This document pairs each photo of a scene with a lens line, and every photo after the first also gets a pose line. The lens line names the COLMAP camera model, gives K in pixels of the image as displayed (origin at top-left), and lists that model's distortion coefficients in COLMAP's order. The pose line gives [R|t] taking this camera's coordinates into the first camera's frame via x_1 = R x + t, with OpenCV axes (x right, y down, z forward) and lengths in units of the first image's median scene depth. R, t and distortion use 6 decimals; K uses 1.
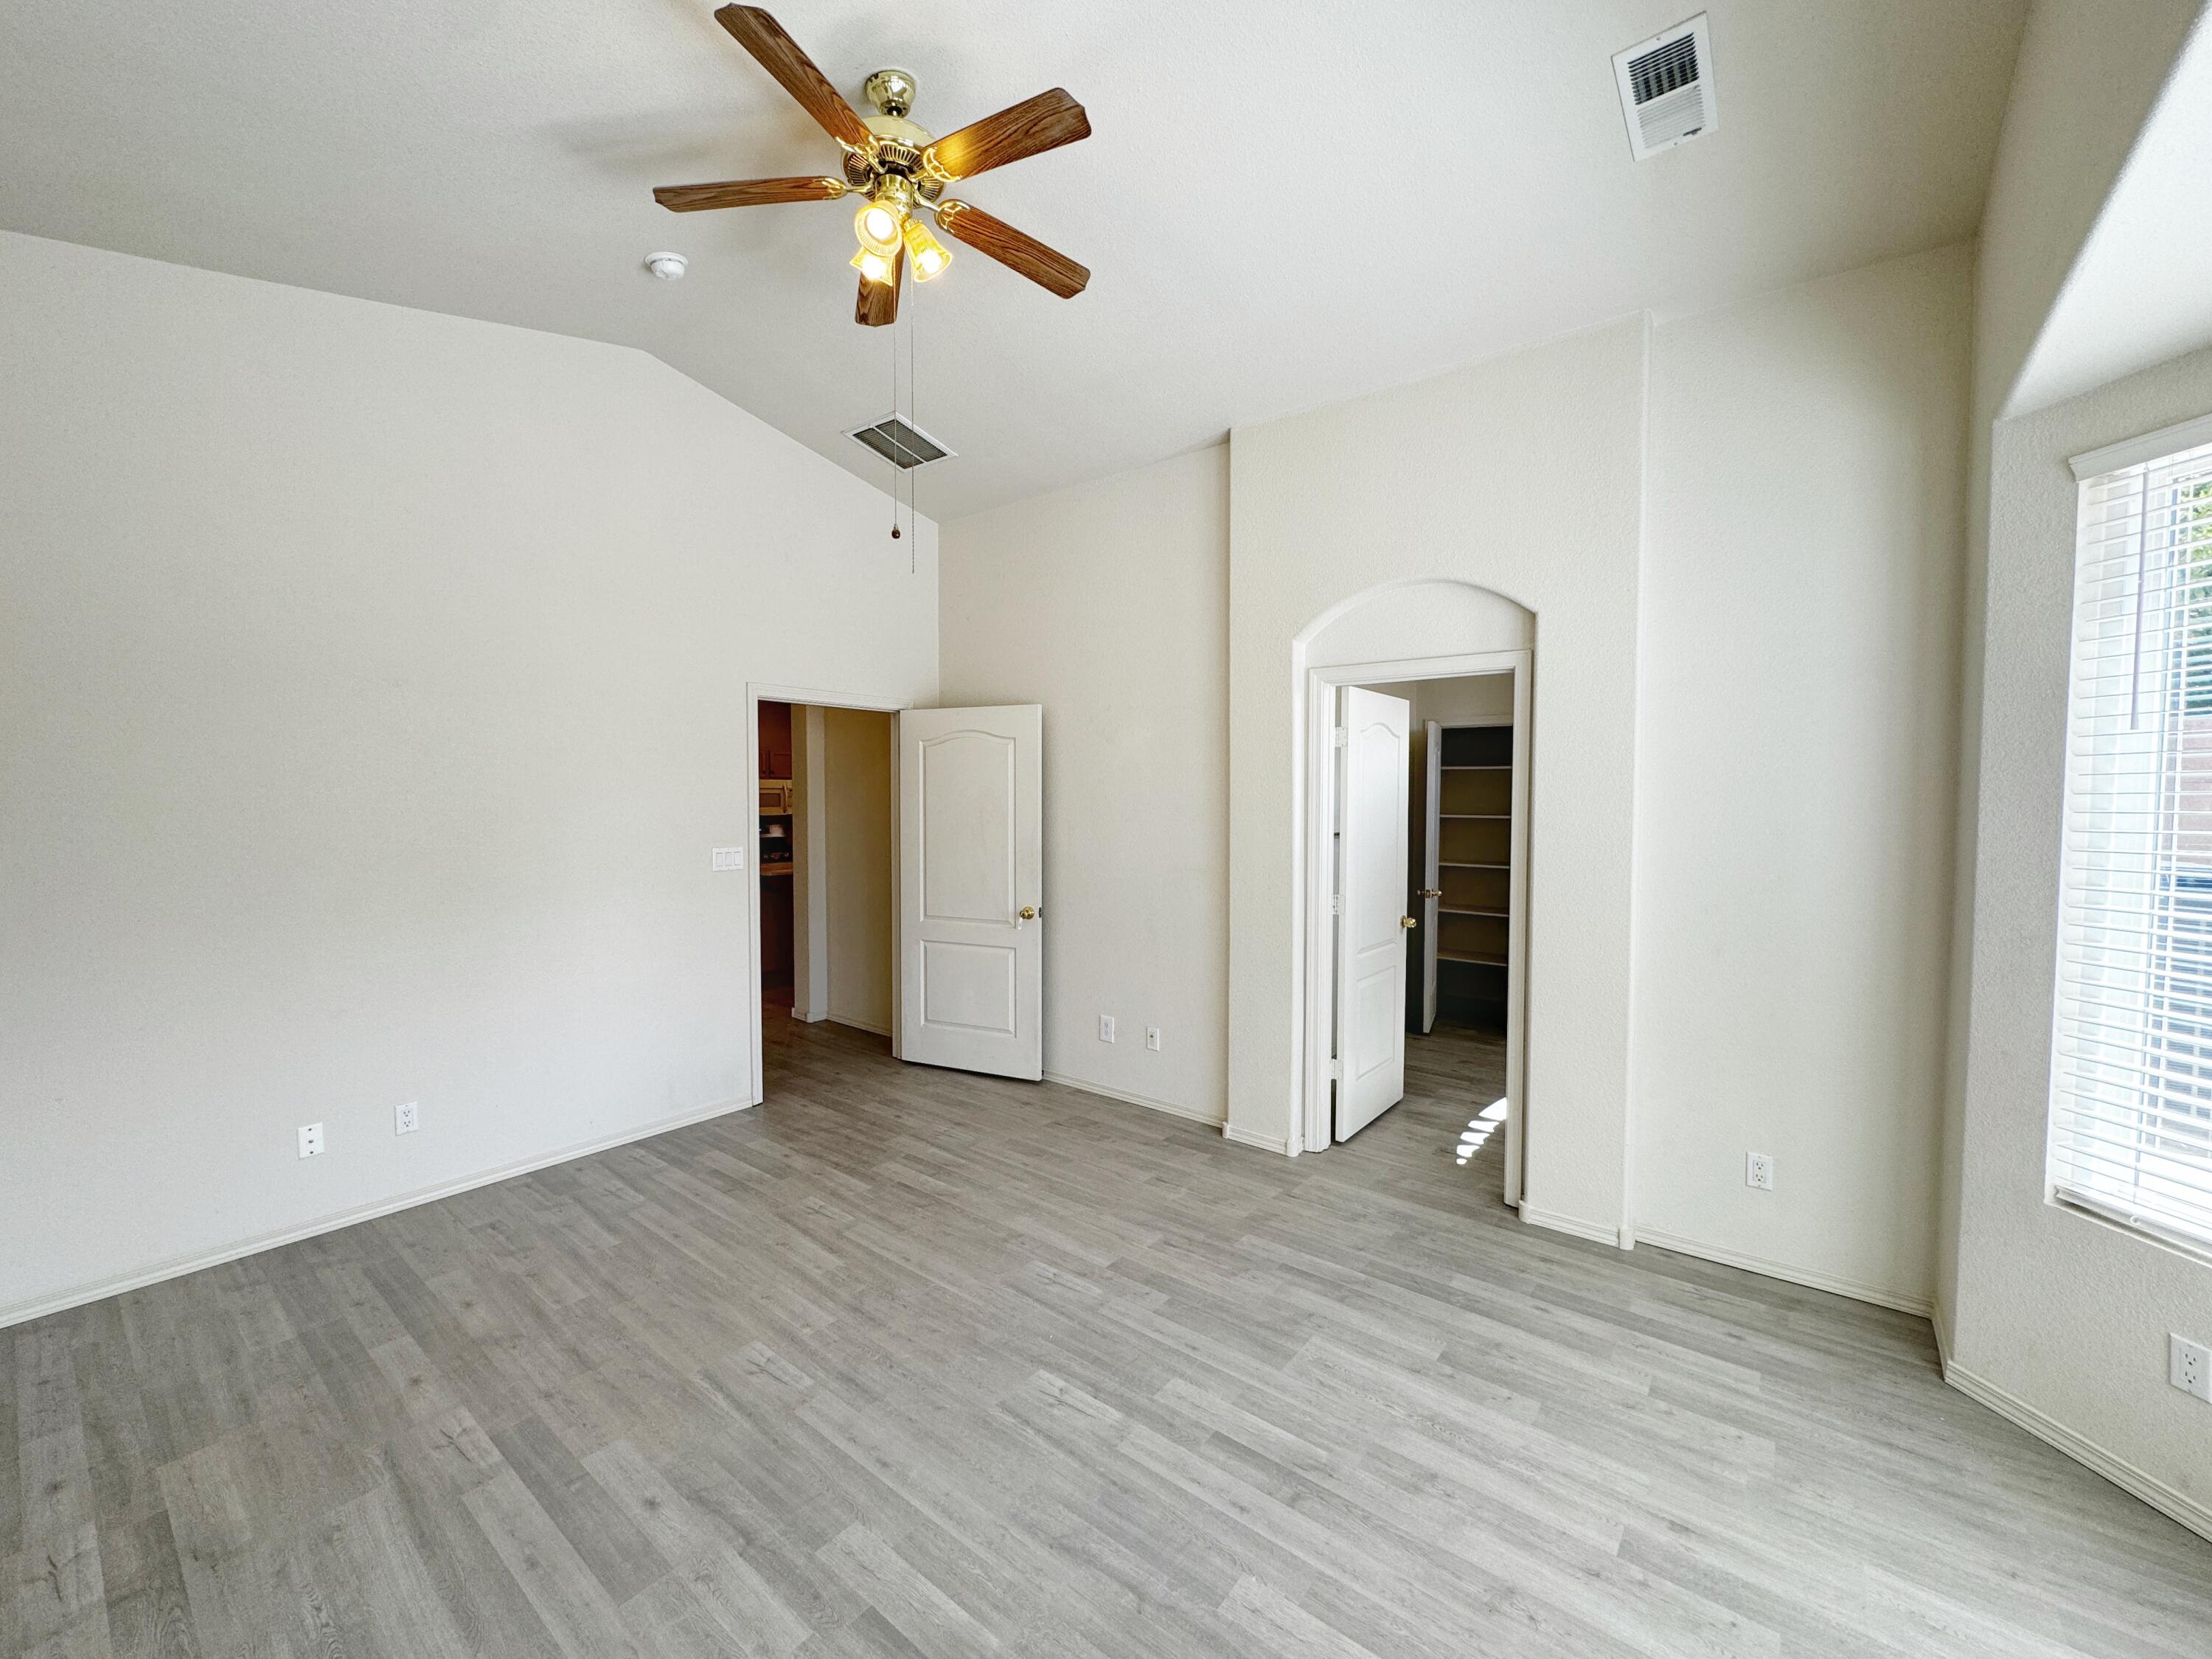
lens RADIAL K [[879.0, 0, 1106.0], [0, 879.0, 829.5], [0, 0, 1]] dist [-0.001853, 0.000174]
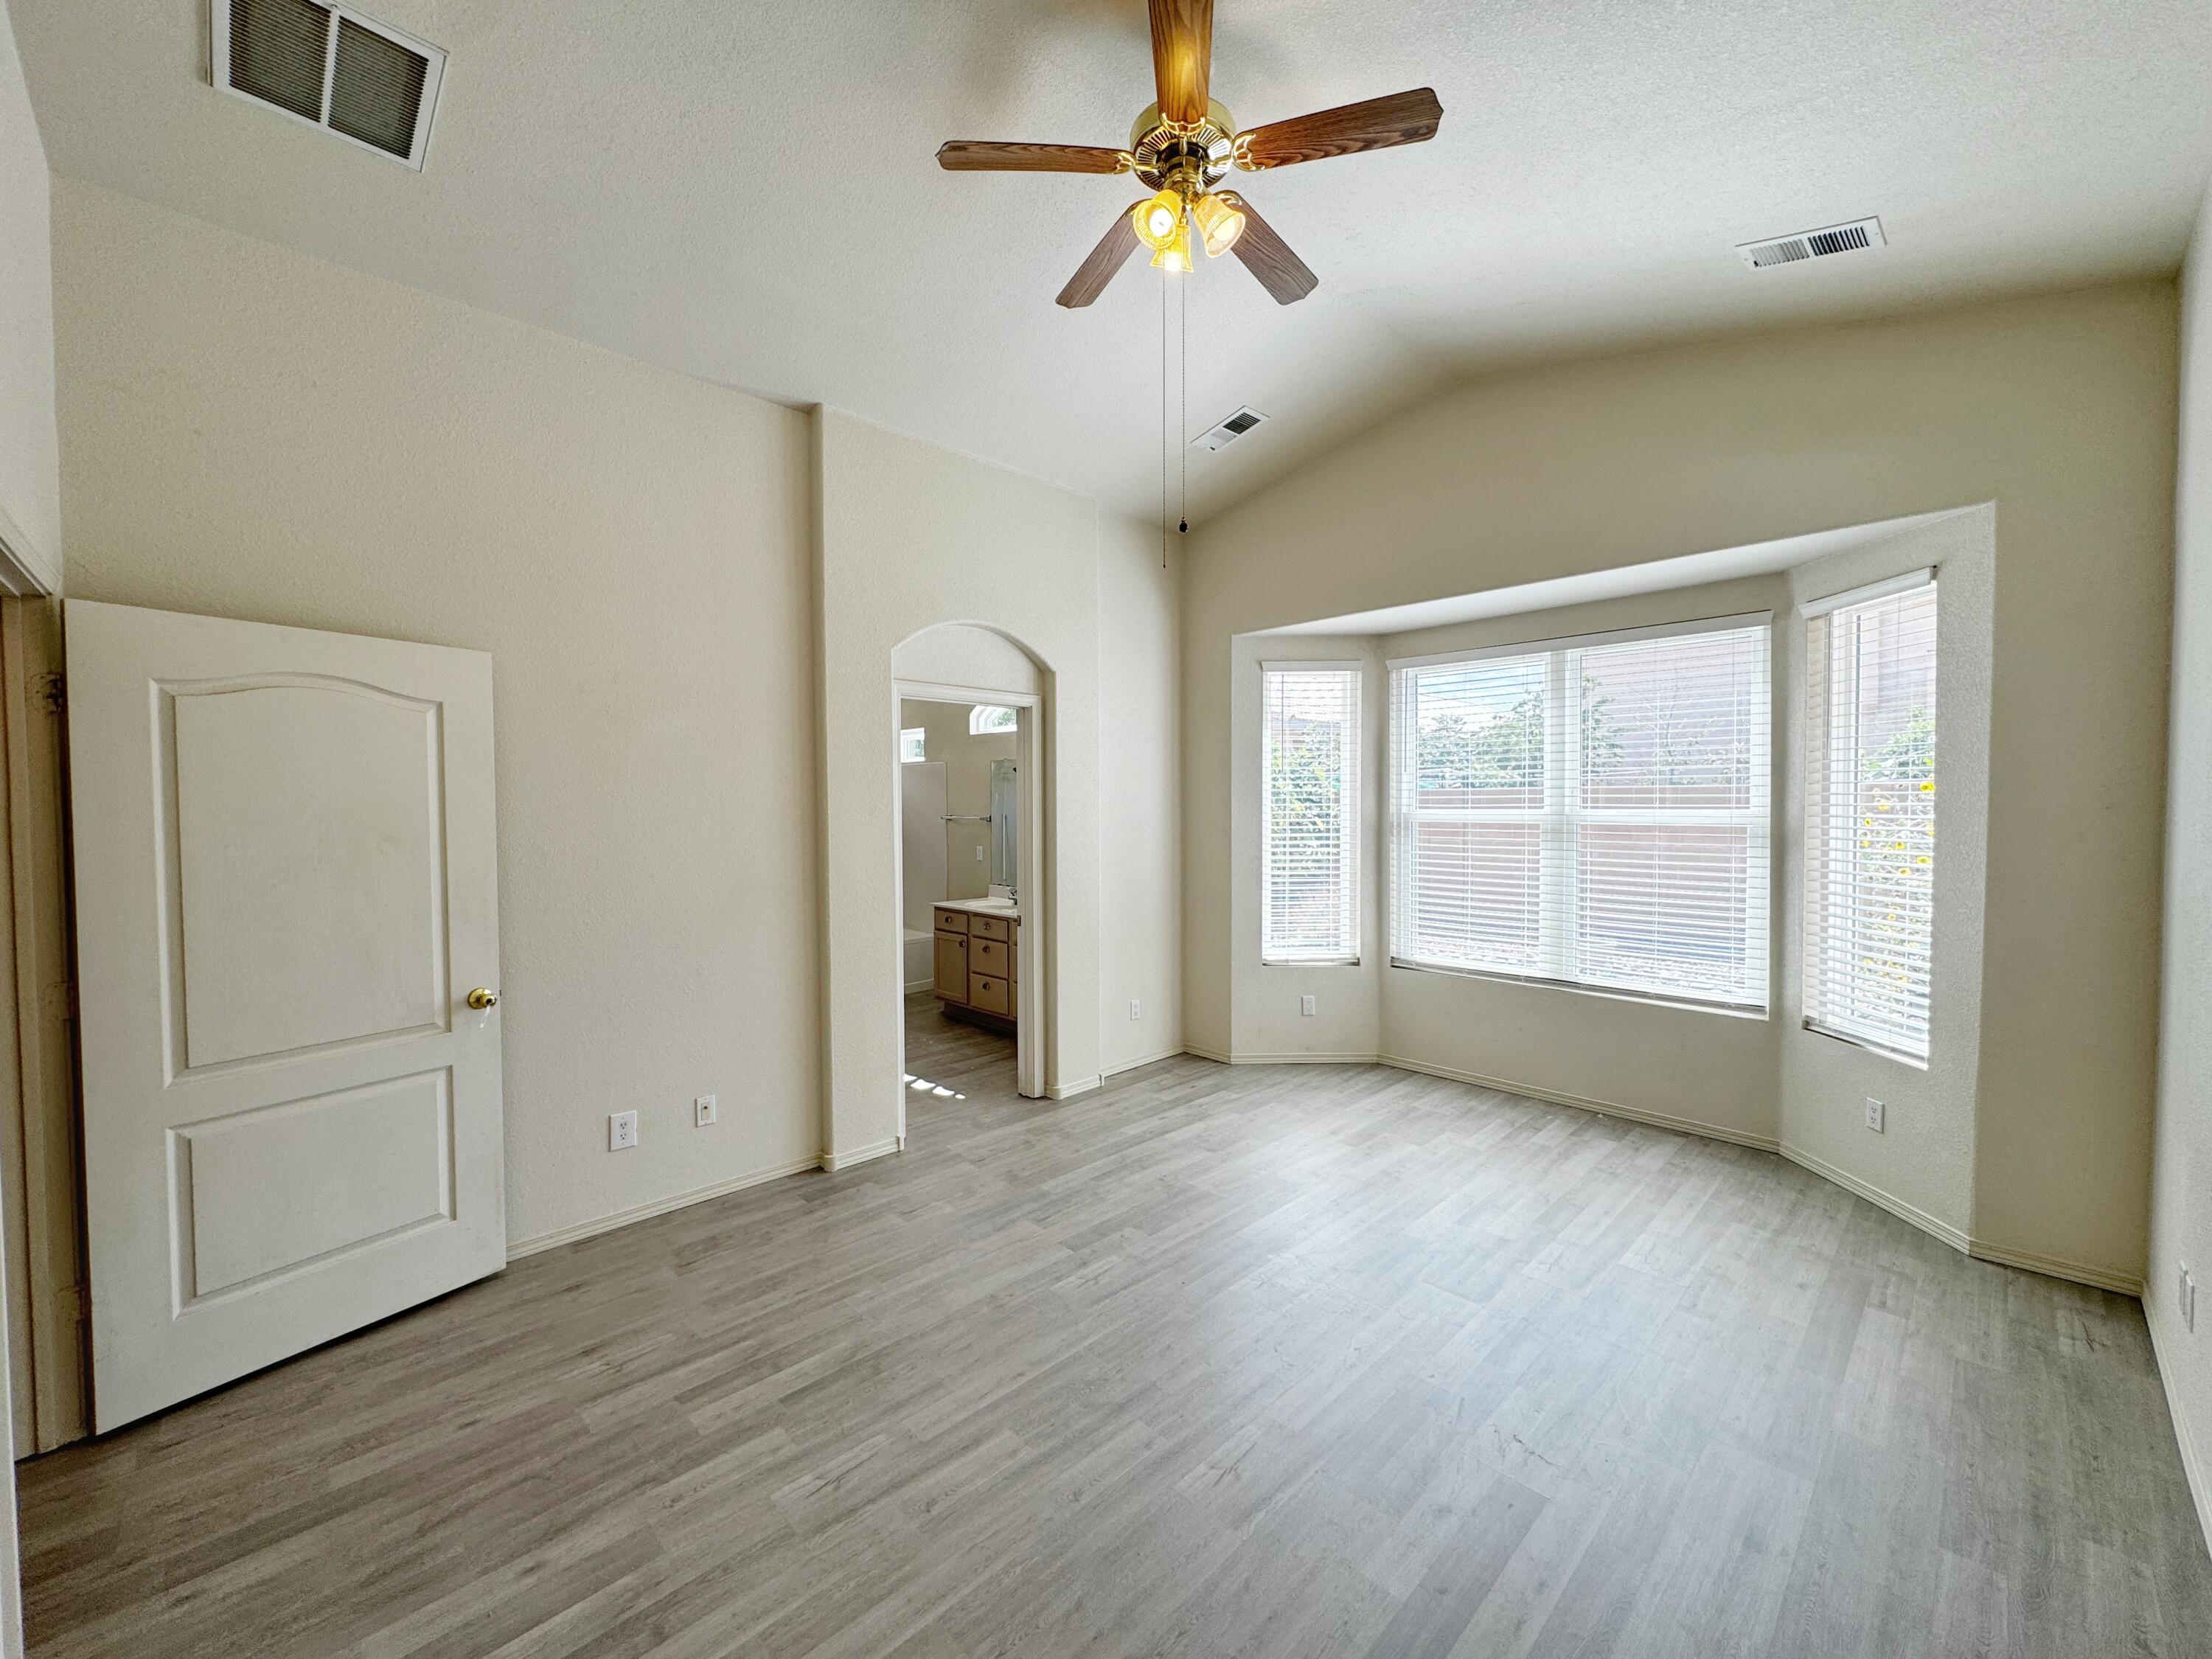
lens RADIAL K [[879.0, 0, 1106.0], [0, 879.0, 829.5], [0, 0, 1]] dist [-0.001853, 0.000174]
pose [[0.127253, -0.034255, 0.991279, -1.045077], [0.043043, 0.998653, 0.028984, -0.031278], [-0.990936, 0.038979, 0.128556, 0.836659]]
